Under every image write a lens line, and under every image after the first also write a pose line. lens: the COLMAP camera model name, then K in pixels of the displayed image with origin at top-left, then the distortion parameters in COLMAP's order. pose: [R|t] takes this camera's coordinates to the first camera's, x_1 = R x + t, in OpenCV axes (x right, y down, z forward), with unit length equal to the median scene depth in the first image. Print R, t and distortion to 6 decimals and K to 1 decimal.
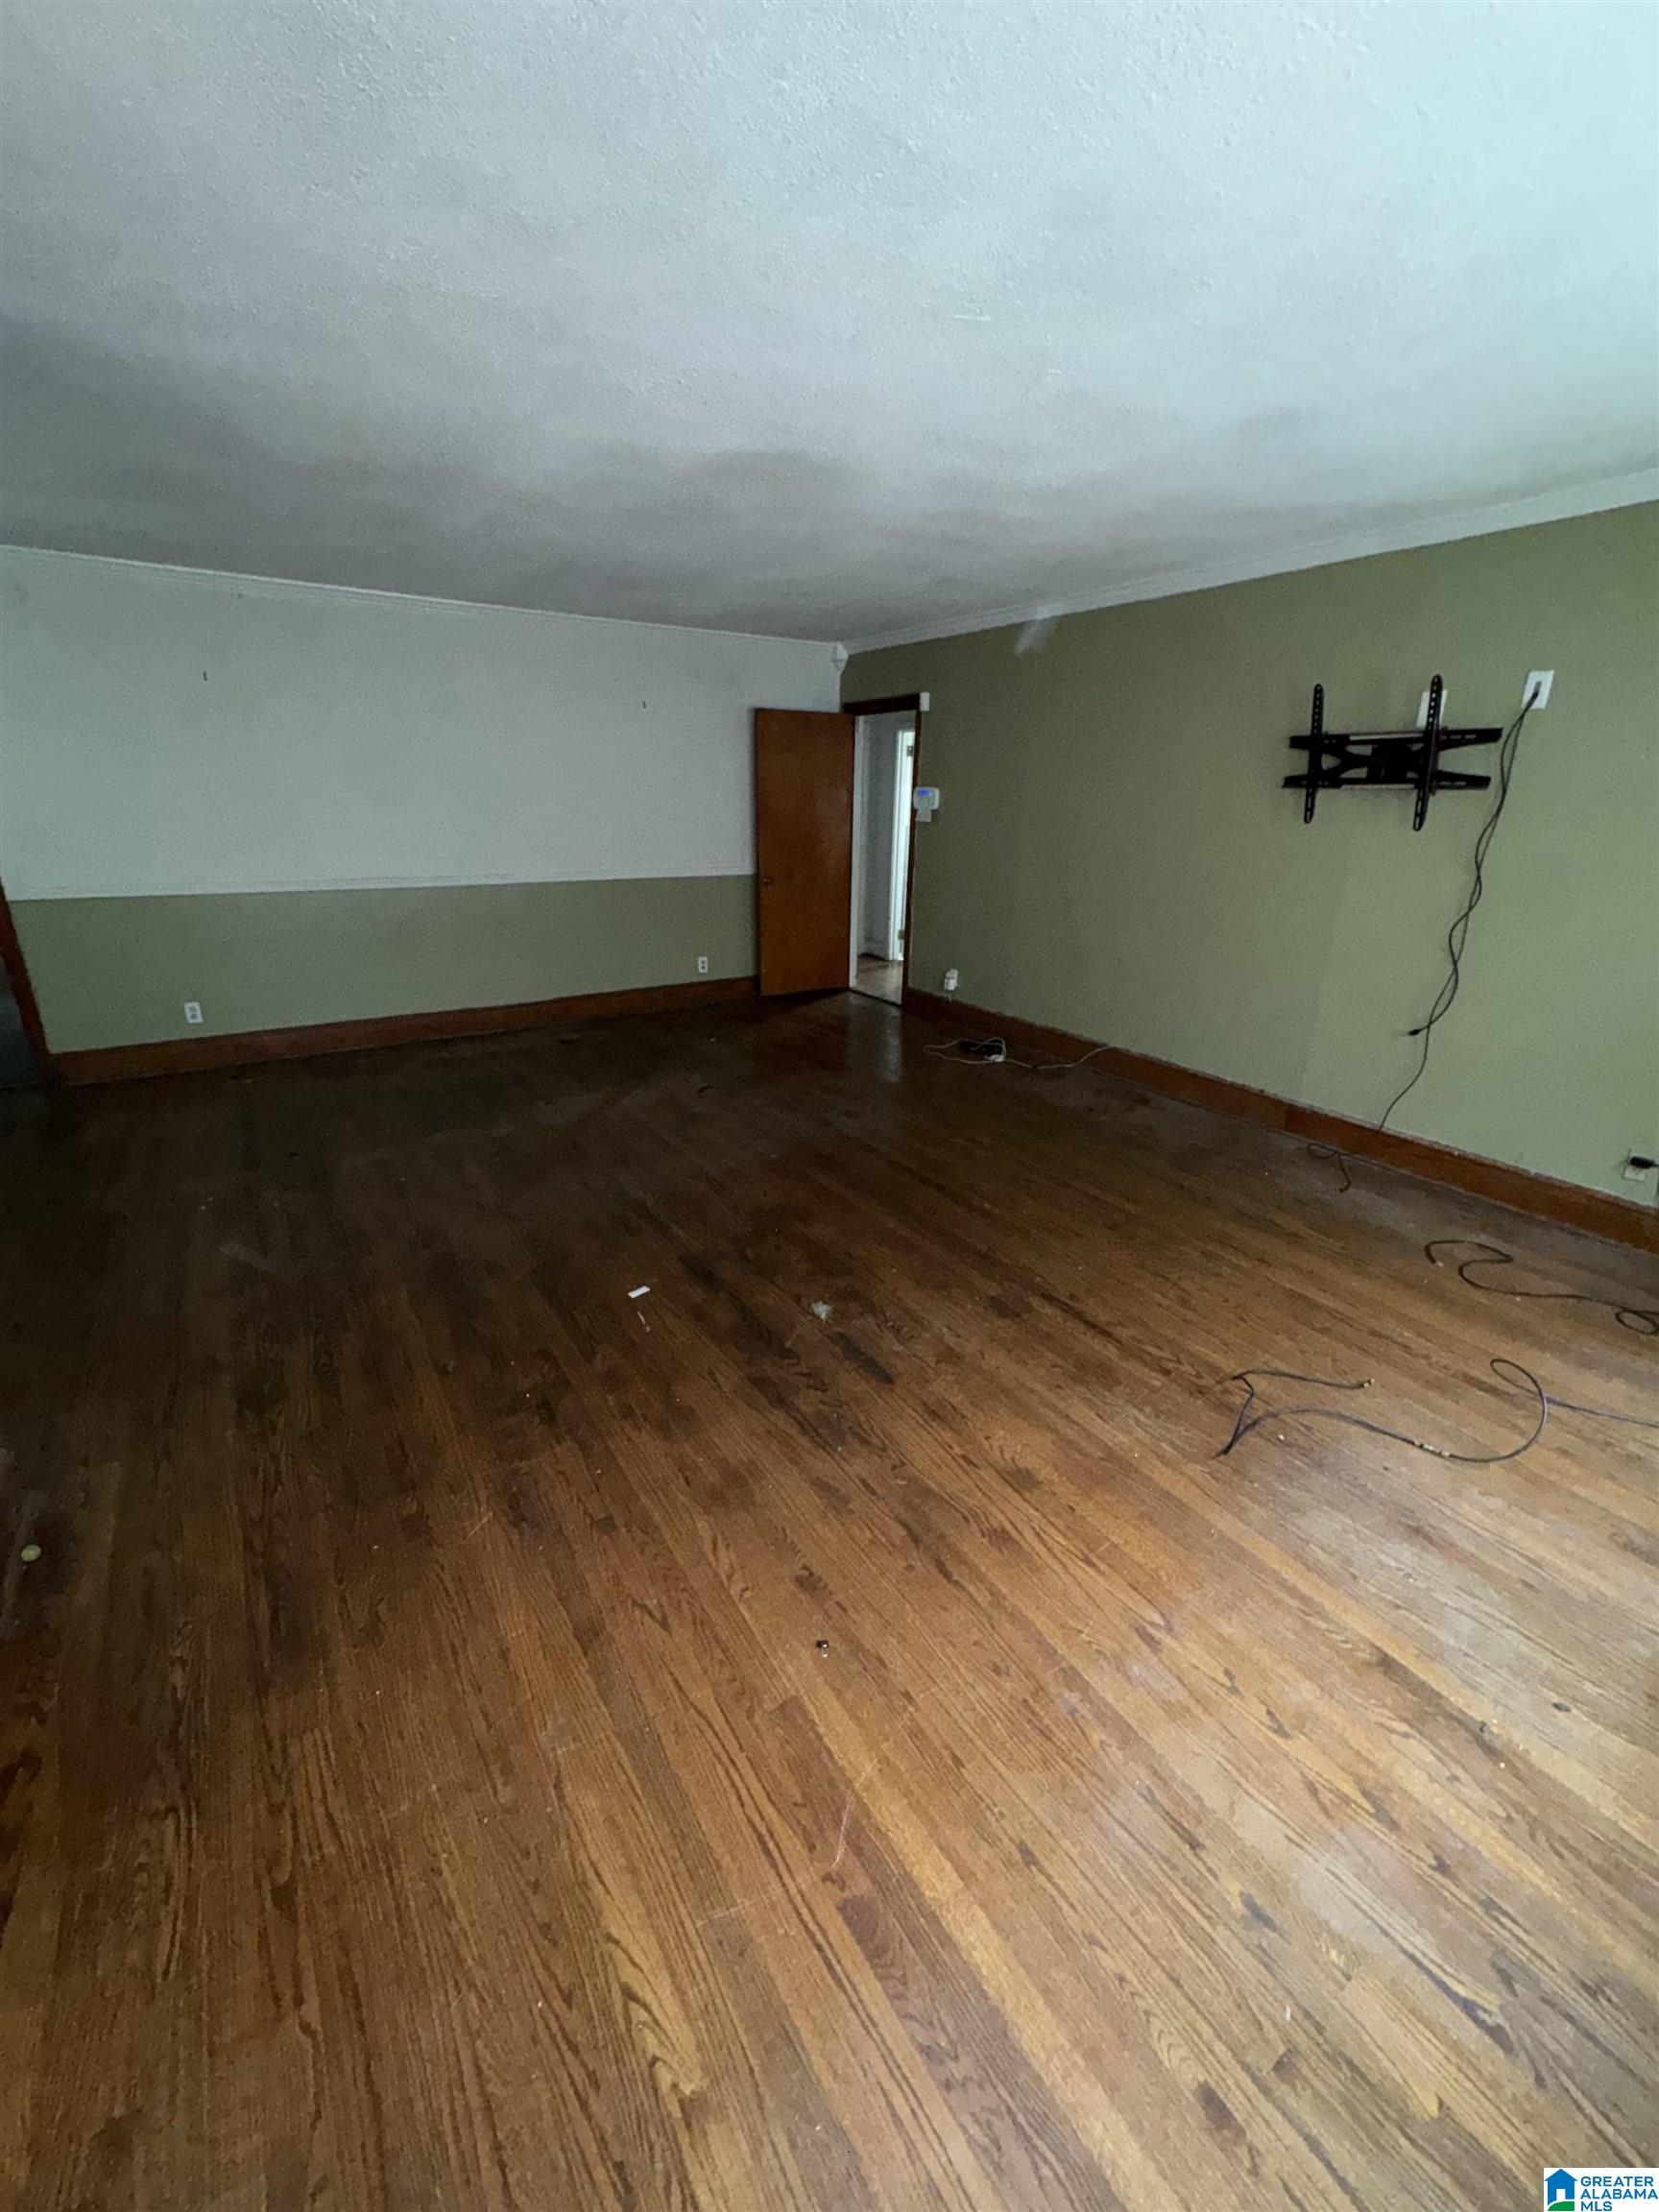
lens RADIAL K [[888.7, 0, 828.0], [0, 888.7, 1106.2], [0, 0, 1]] dist [-0.002571, 0.000451]
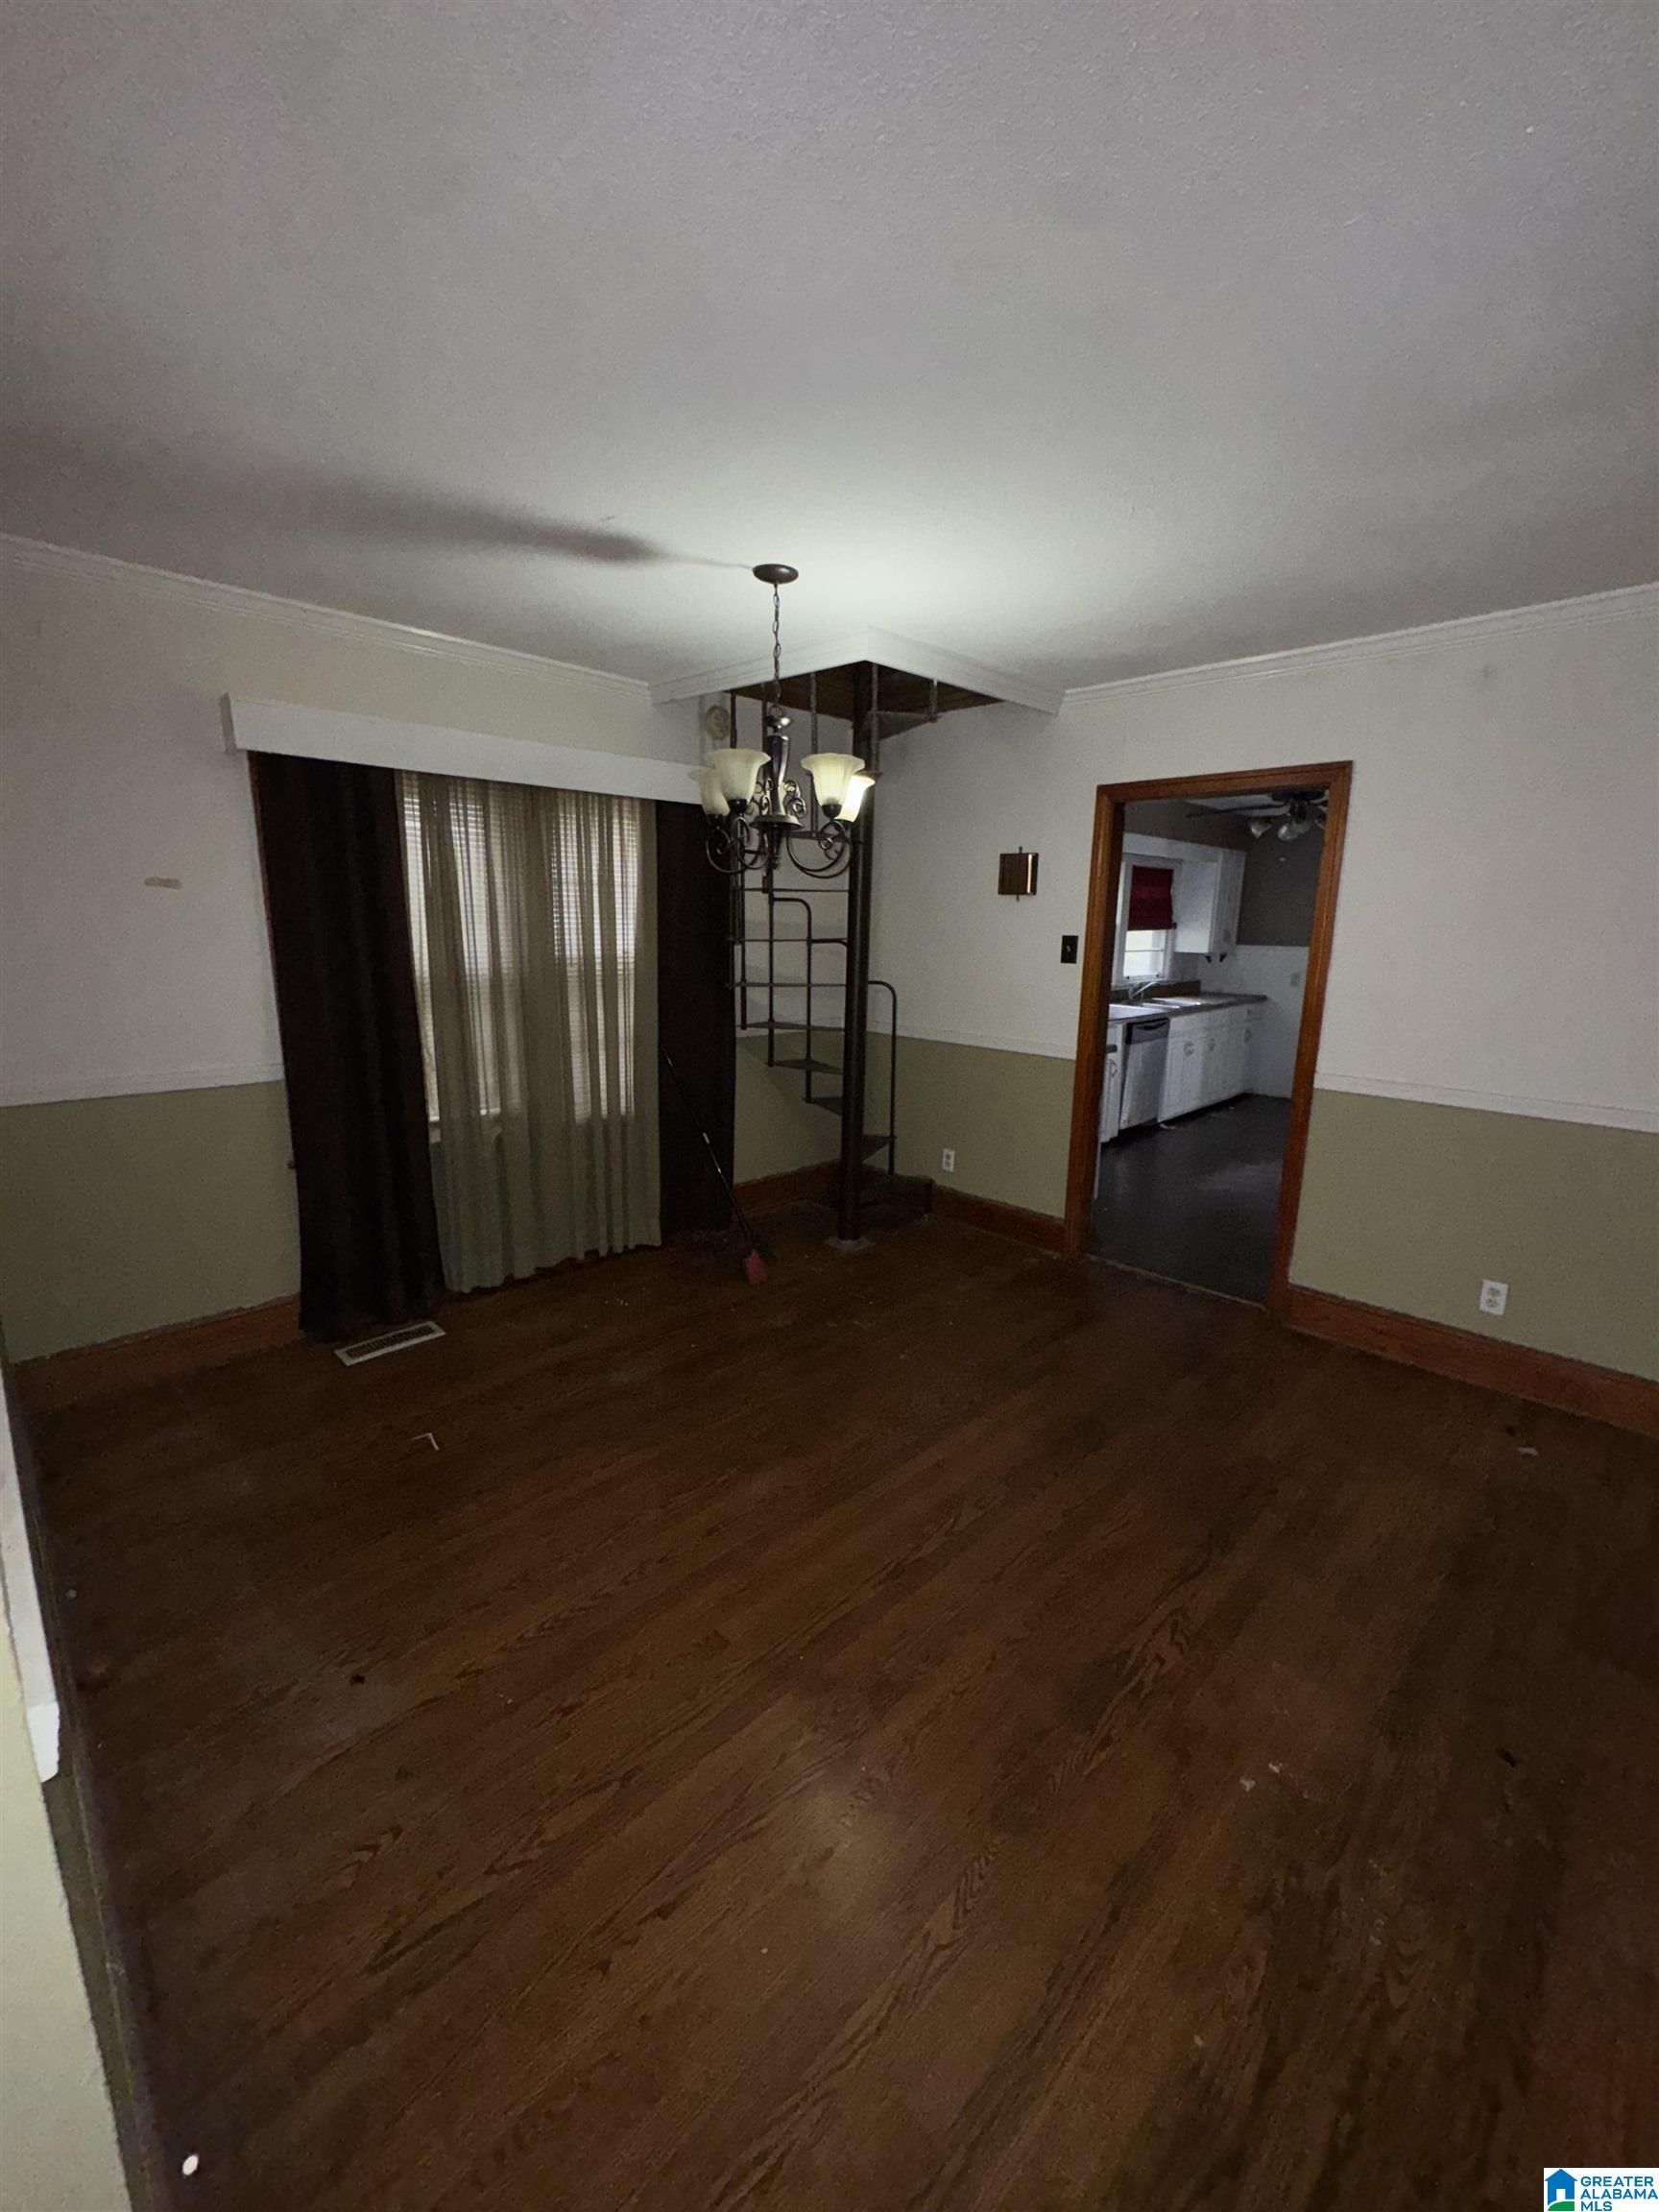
lens RADIAL K [[888.7, 0, 827.7], [0, 888.7, 1106.1], [0, 0, 1]] dist [-0.002571, 0.000451]
pose [[0.210315, 0.196599, -0.957662, -0.241959], [-0.348135, 0.930419, 0.114552, -0.141191], [0.913548, 0.309304, 0.264124, 0.366606]]
